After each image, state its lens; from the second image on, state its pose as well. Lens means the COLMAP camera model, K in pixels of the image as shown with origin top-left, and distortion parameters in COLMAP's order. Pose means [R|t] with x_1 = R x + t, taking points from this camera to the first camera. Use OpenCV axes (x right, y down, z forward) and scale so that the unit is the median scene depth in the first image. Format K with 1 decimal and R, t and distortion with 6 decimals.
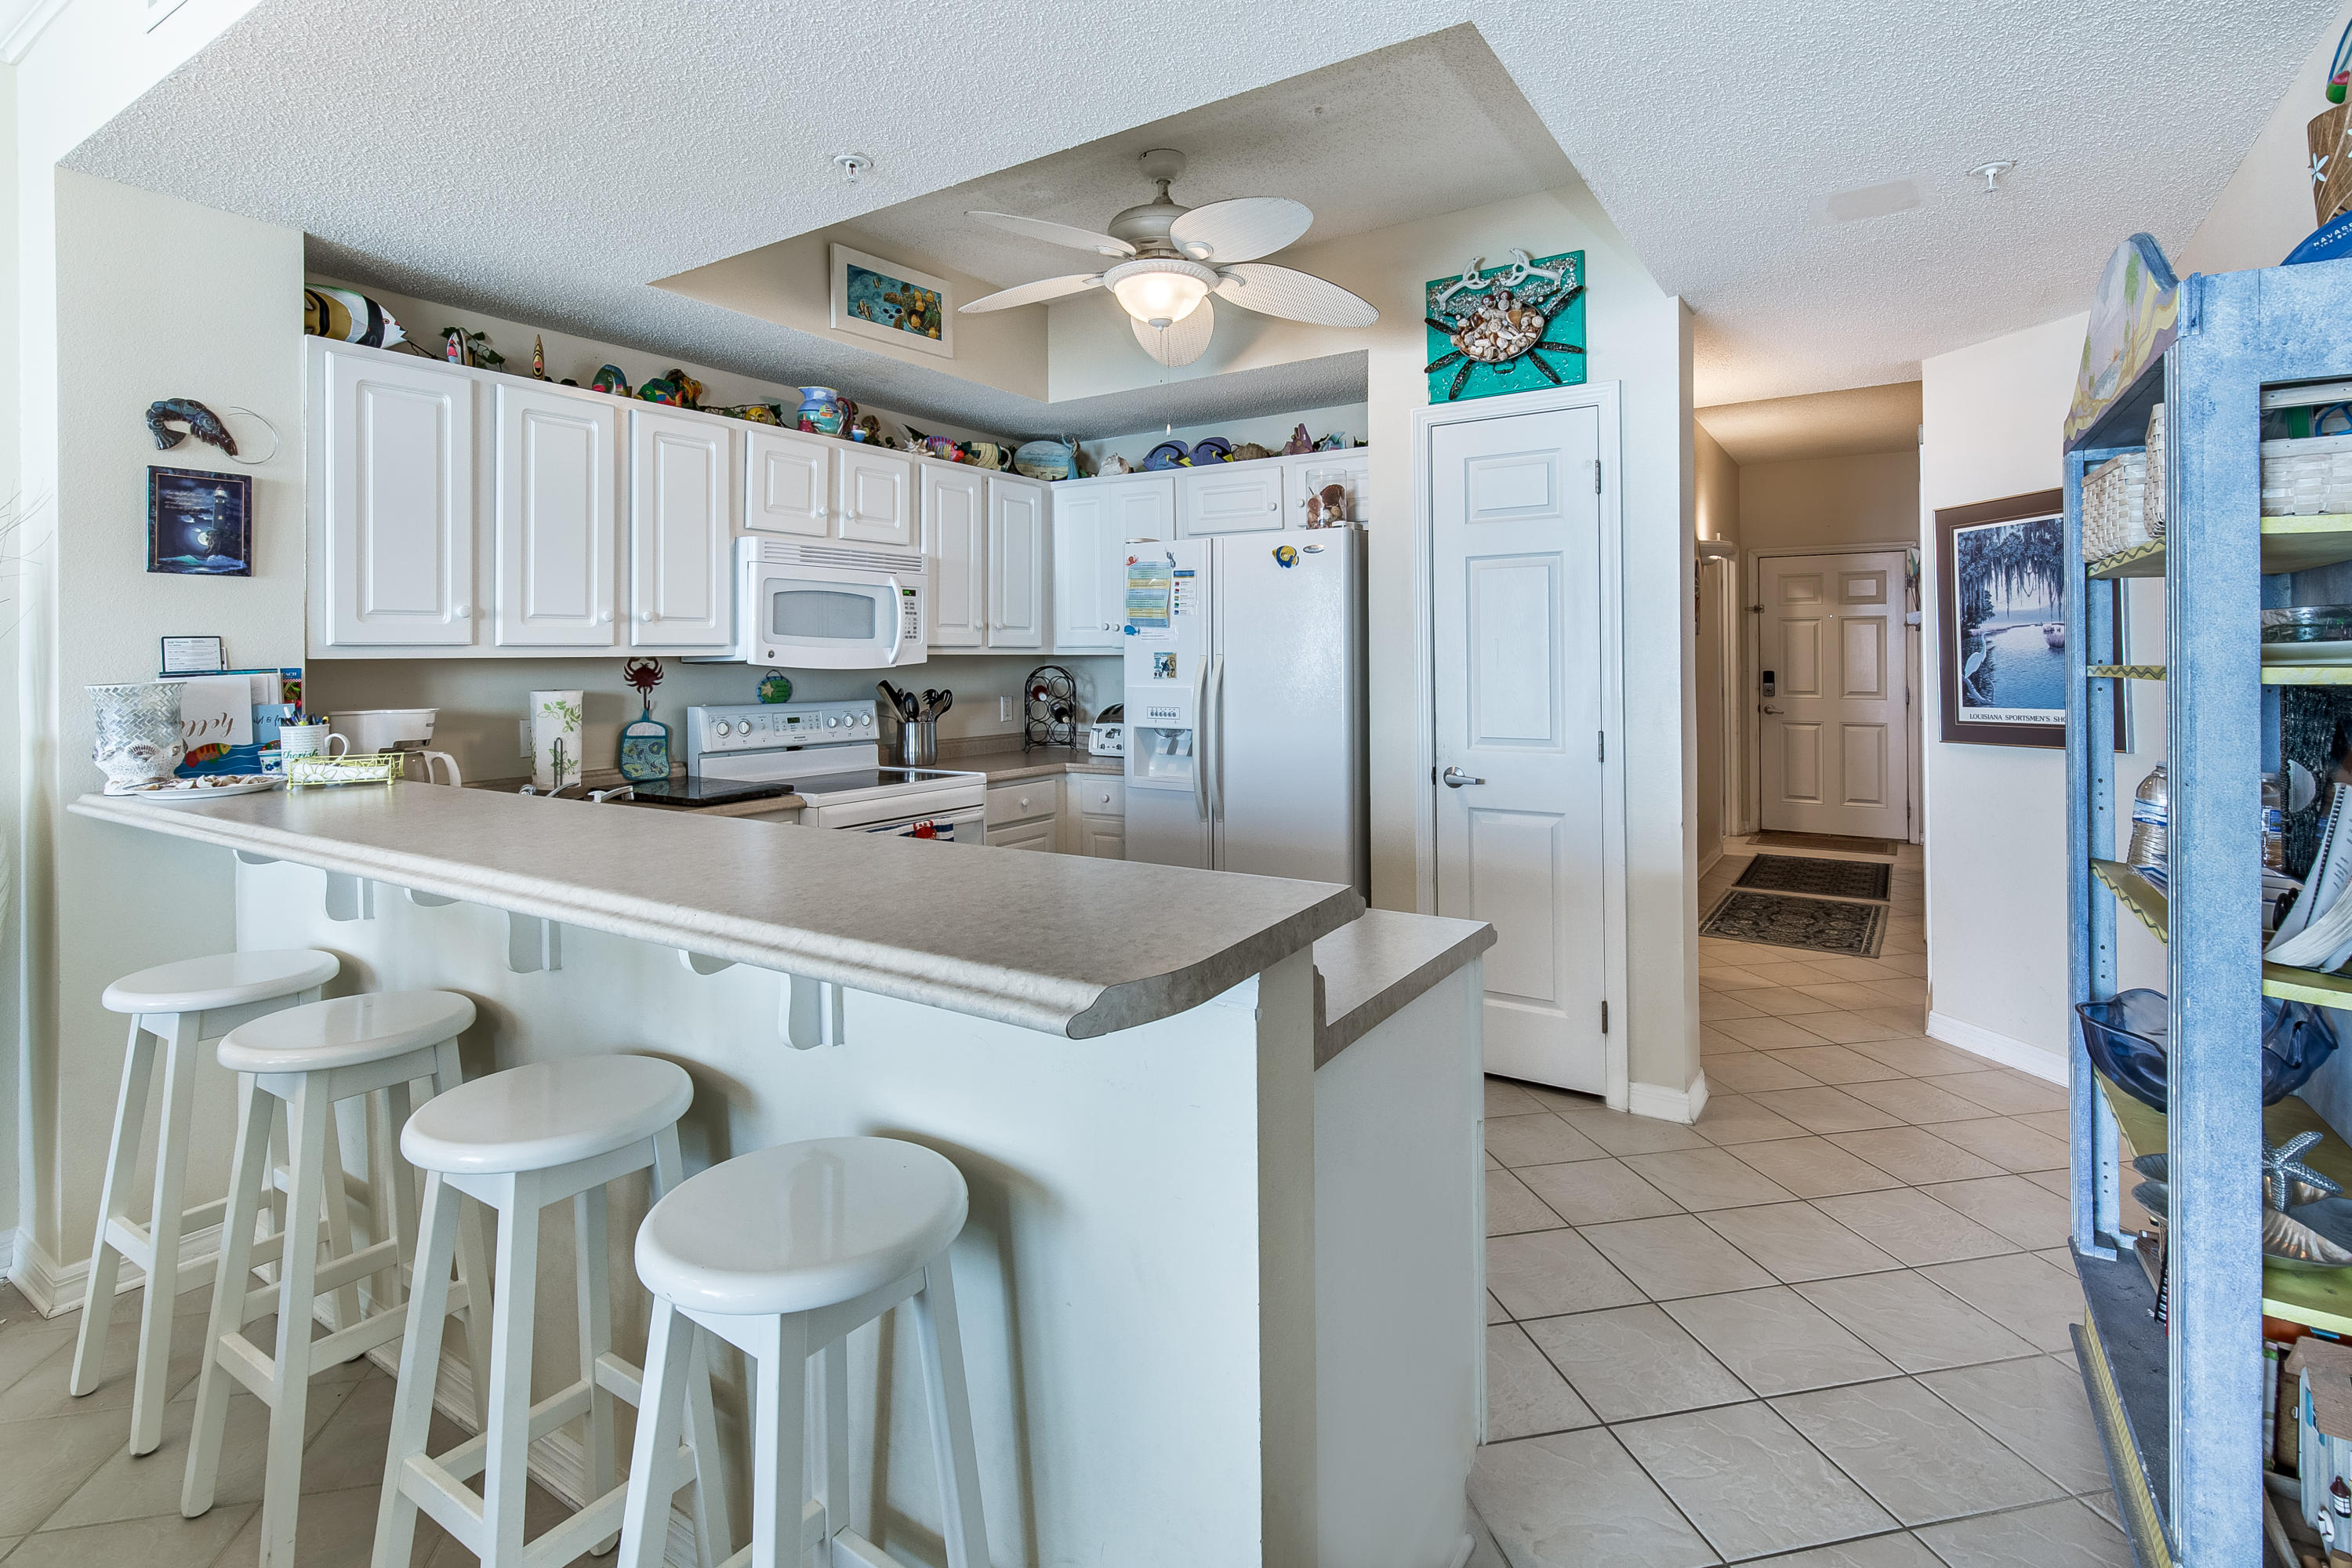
lens RADIAL K [[1085.6, 0, 1203.7], [0, 1085.6, 670.2], [0, 0, 1]] dist [0.000235, -0.000157]
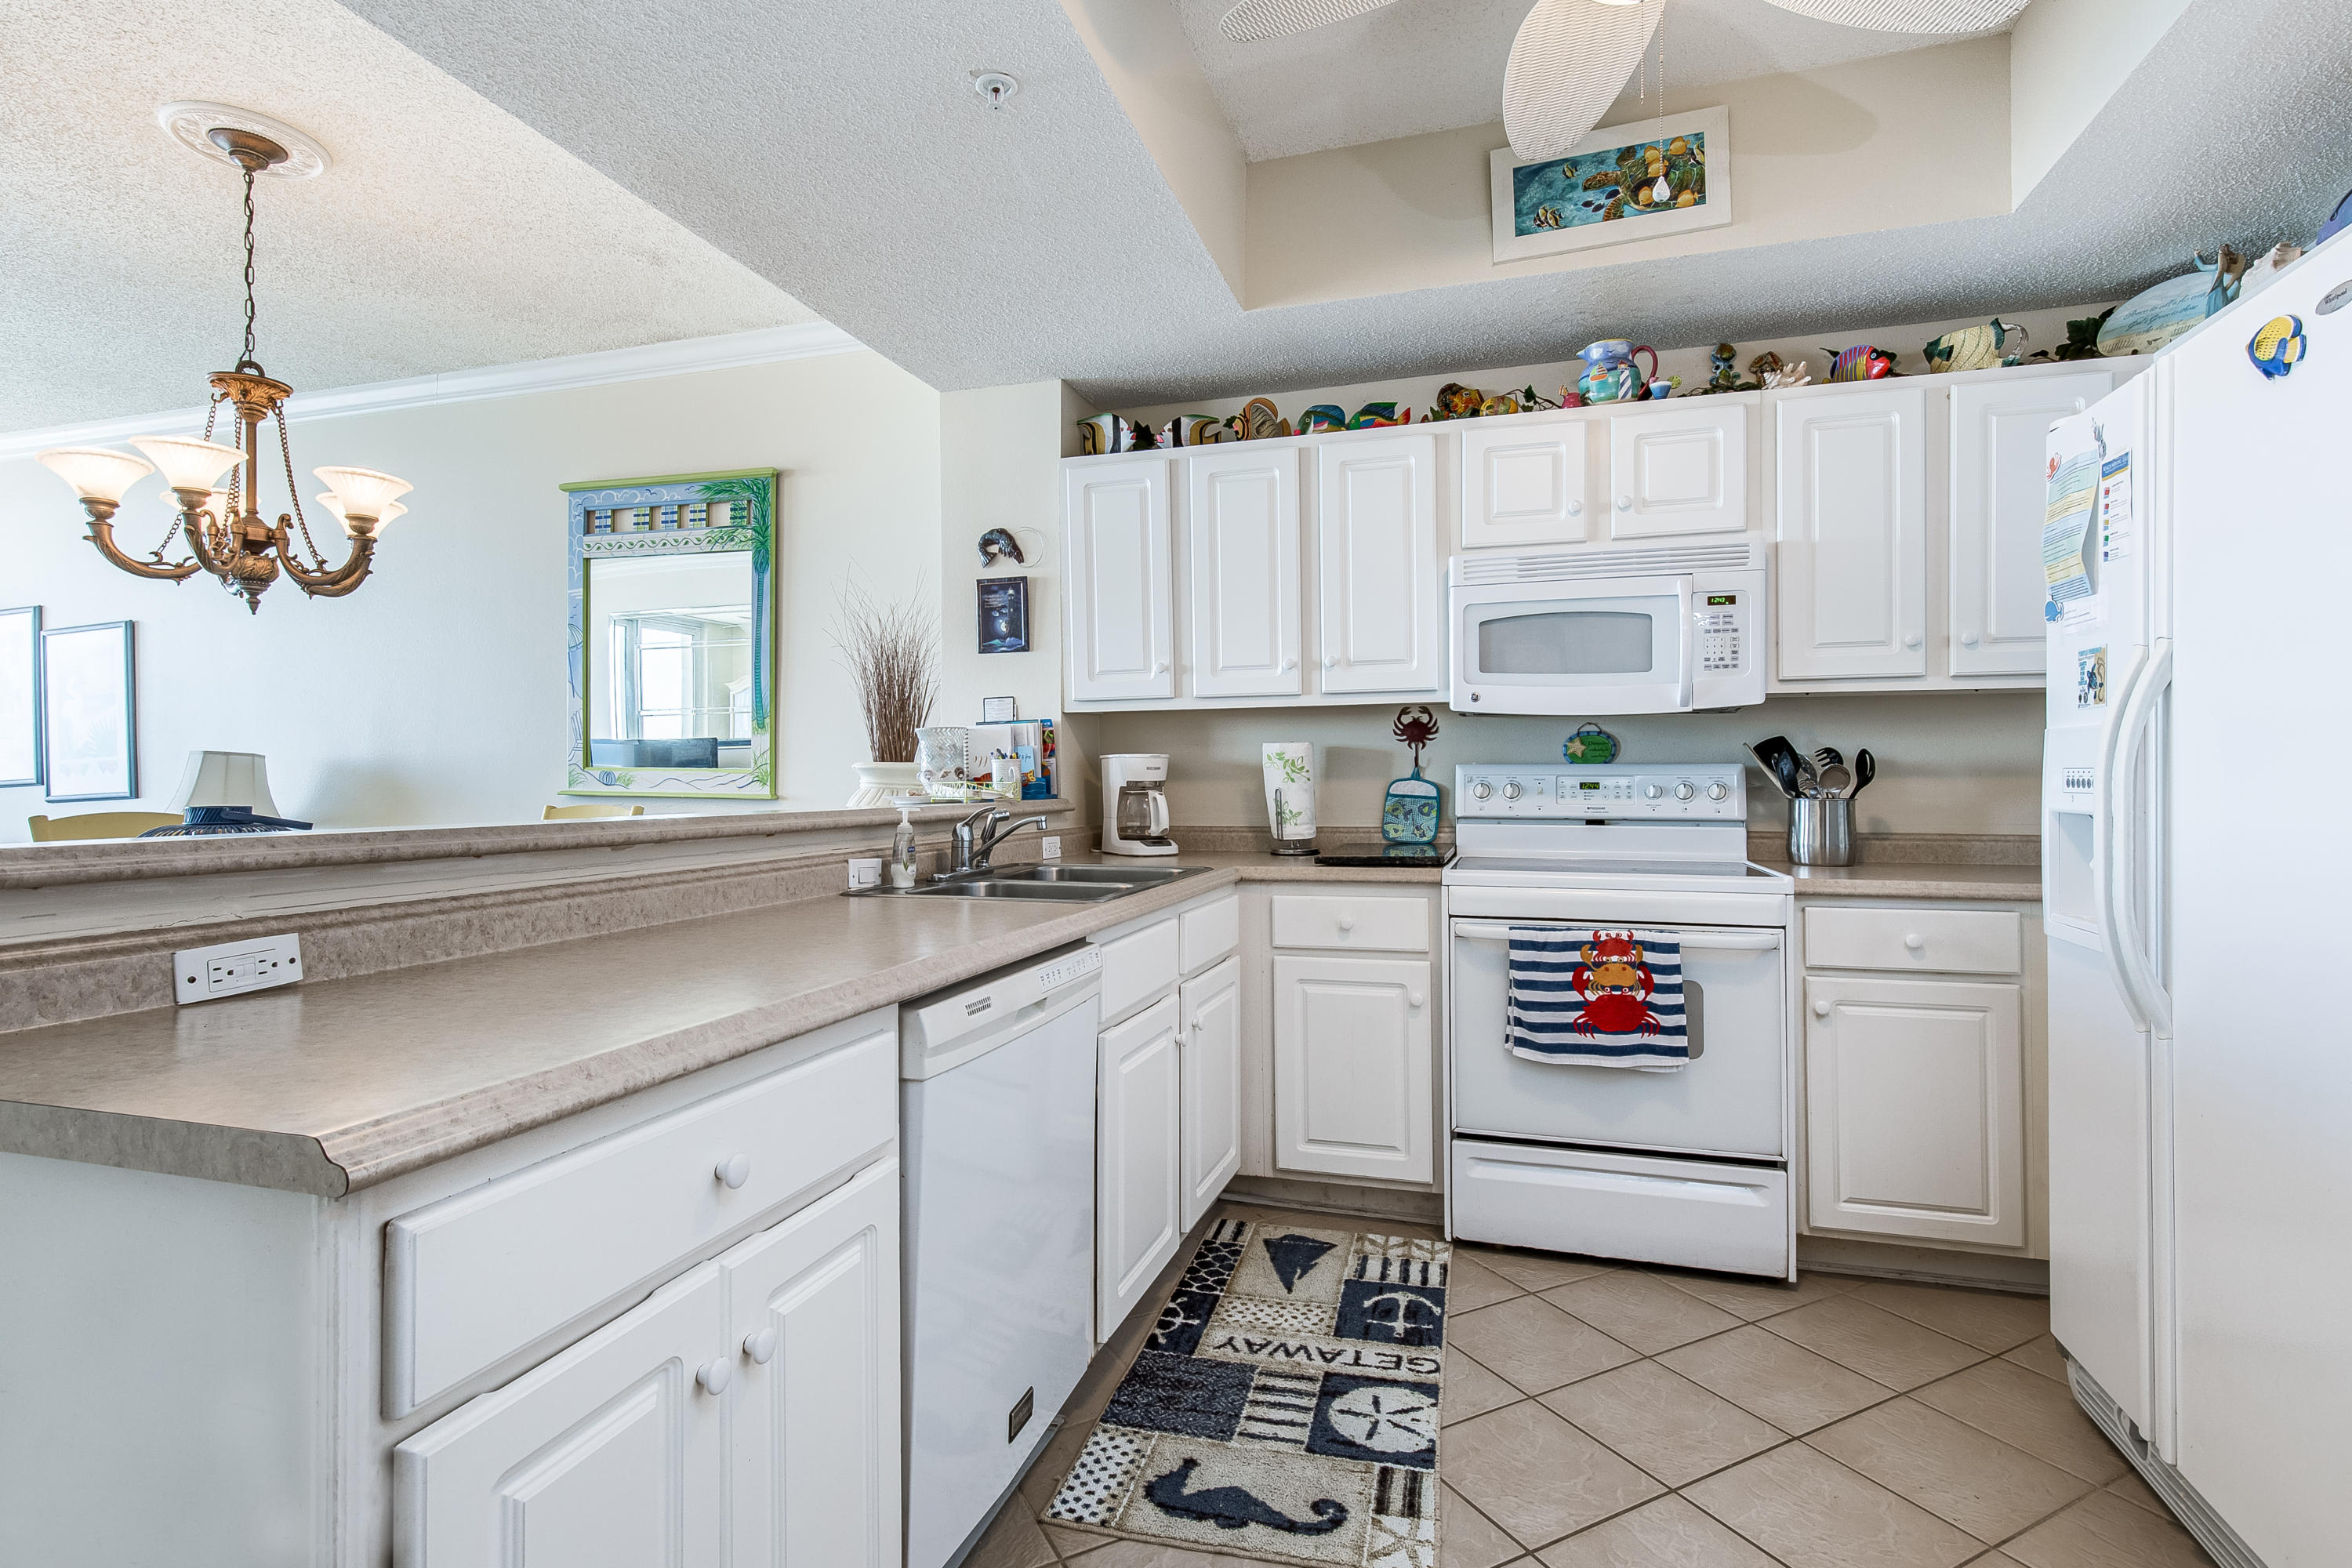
lens RADIAL K [[1118.3, 0, 1176.0], [0, 1118.3, 784.0], [0, 0, 1]] dist [0.001279, 0.000105]
pose [[0.266192, 0.013010, -0.963832, 0.316228], [-0.007264, 0.999908, 0.011490, 0.037911], [0.963893, 0.003943, 0.266262, 0.503261]]
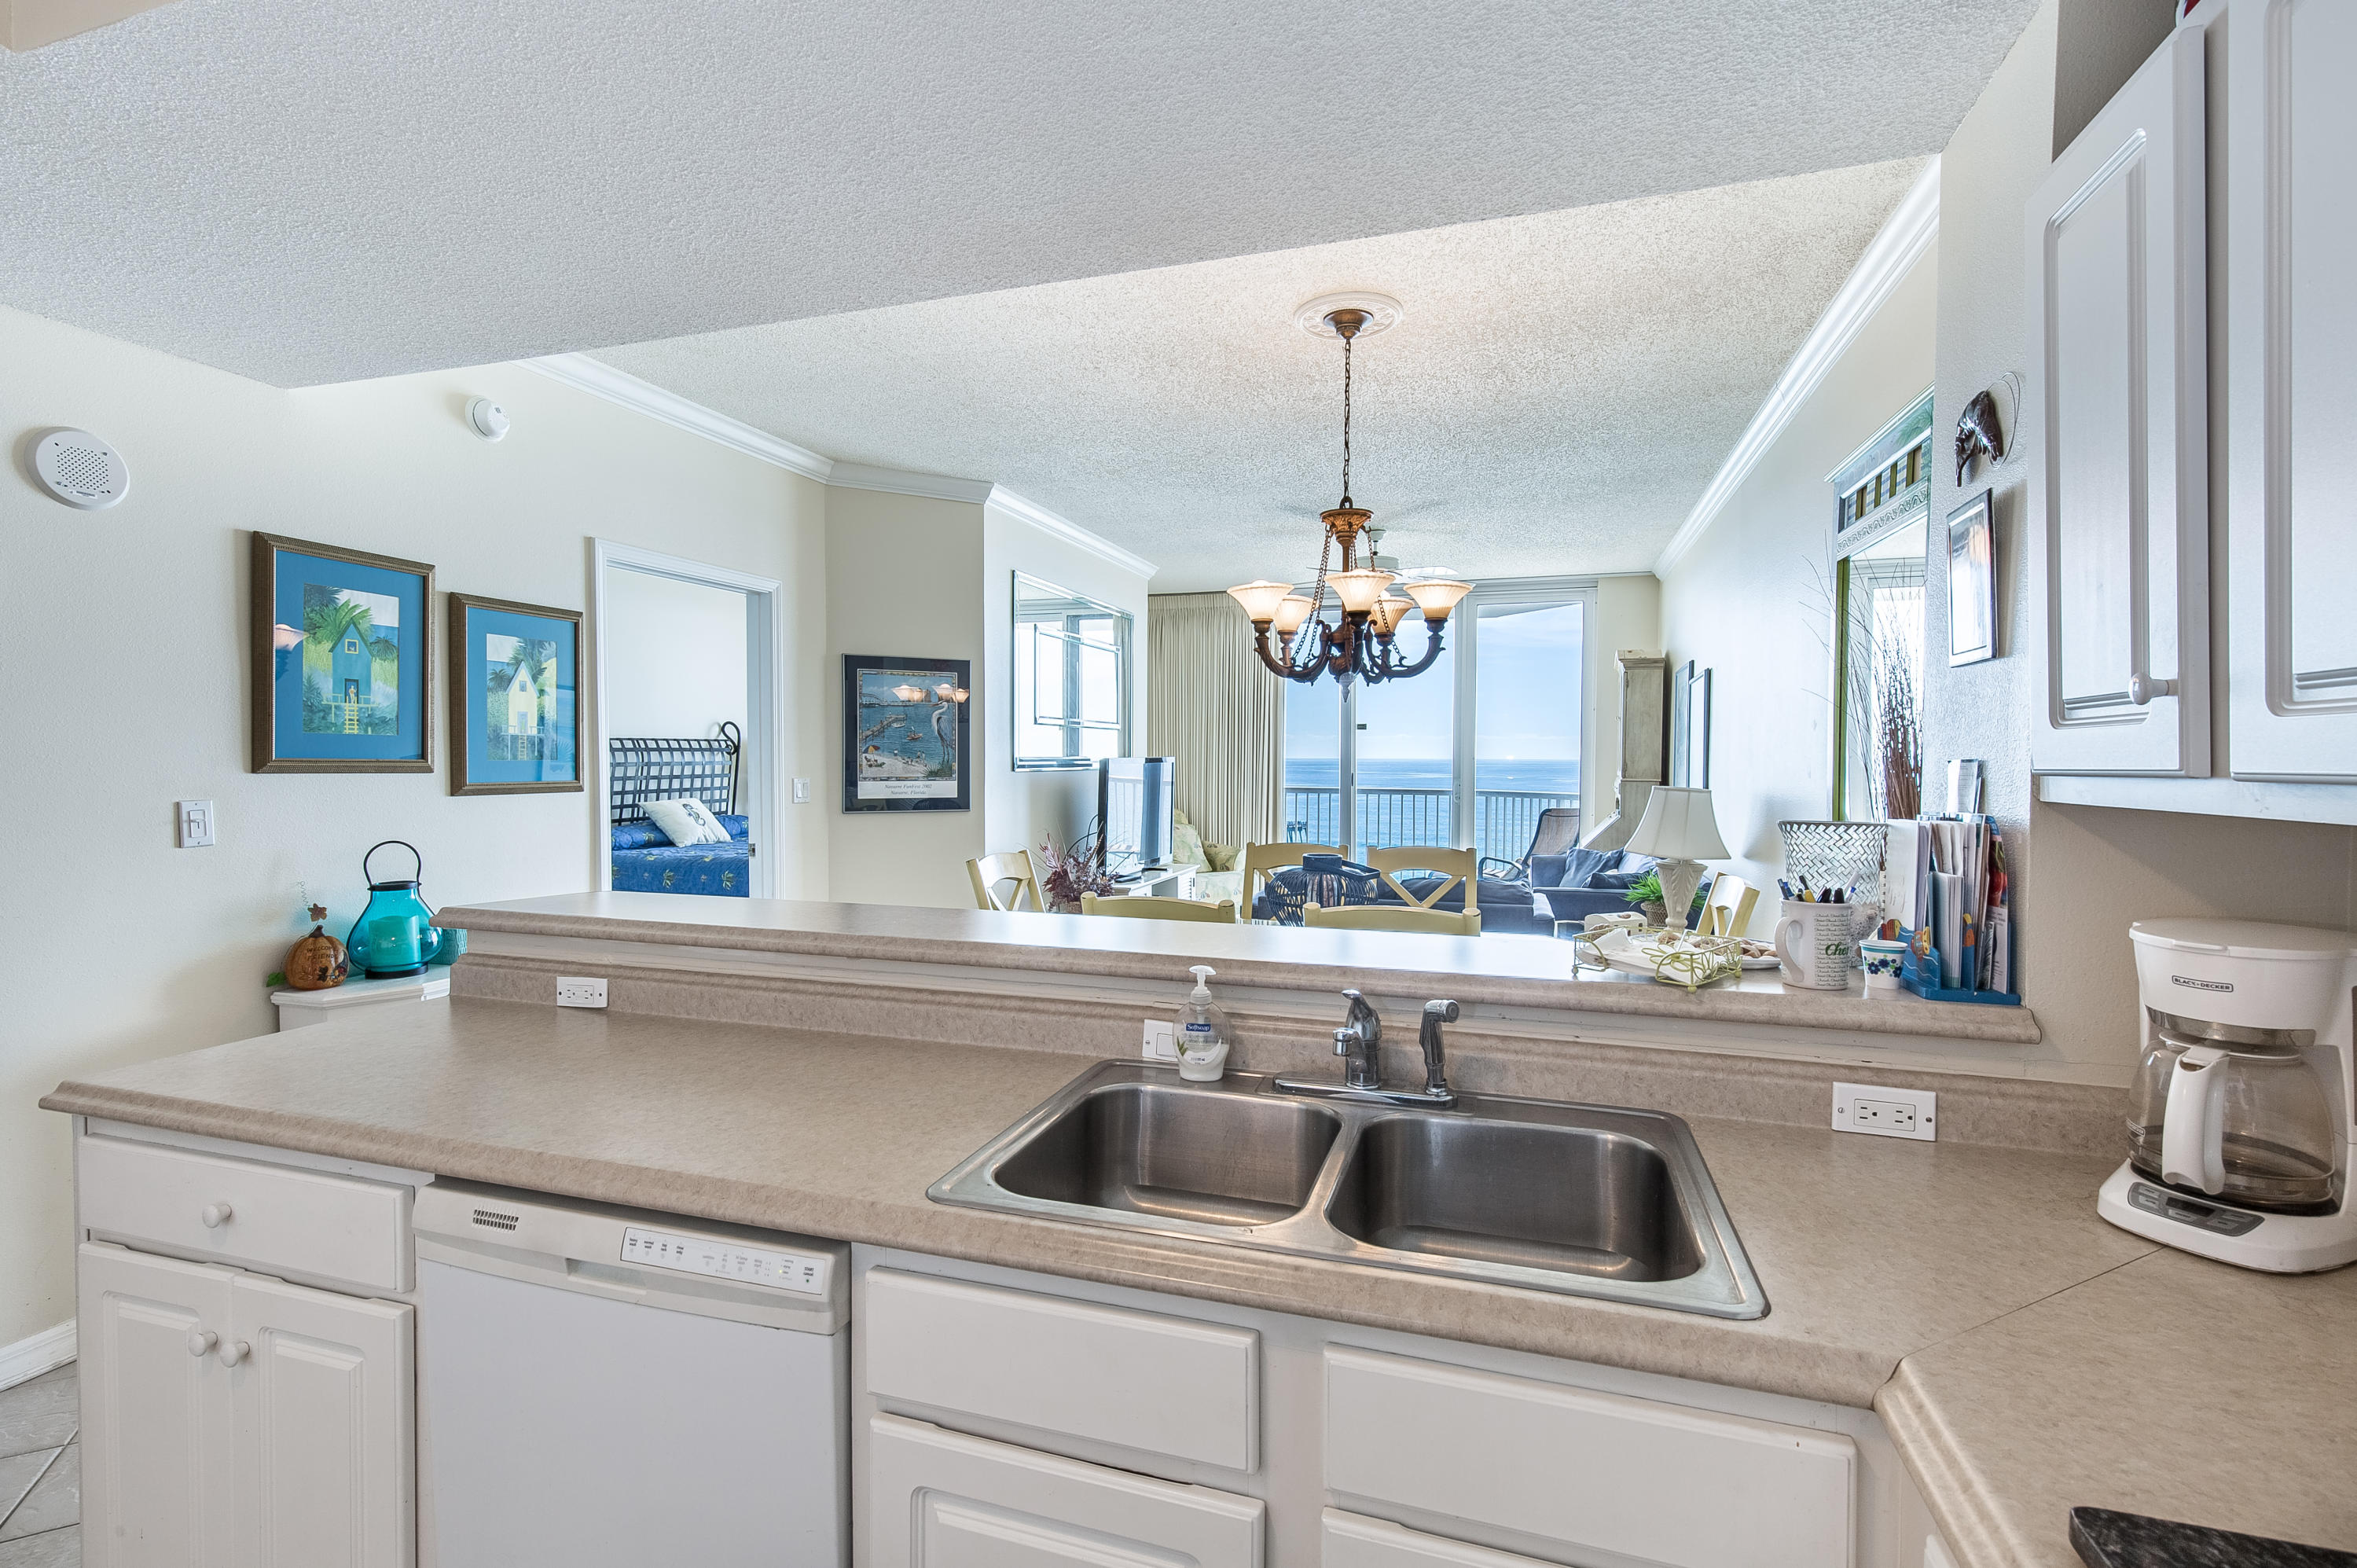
lens RADIAL K [[1070.7, 0, 1177.2], [0, 1070.7, 770.8], [0, 0, 1]] dist [0.001325, -0.000022]
pose [[-0.967171, 0.007752, -0.254010, -0.187581], [0.001415, 0.999683, 0.025119, -0.024876], [0.254124, 0.023935, -0.966875, 0.902509]]
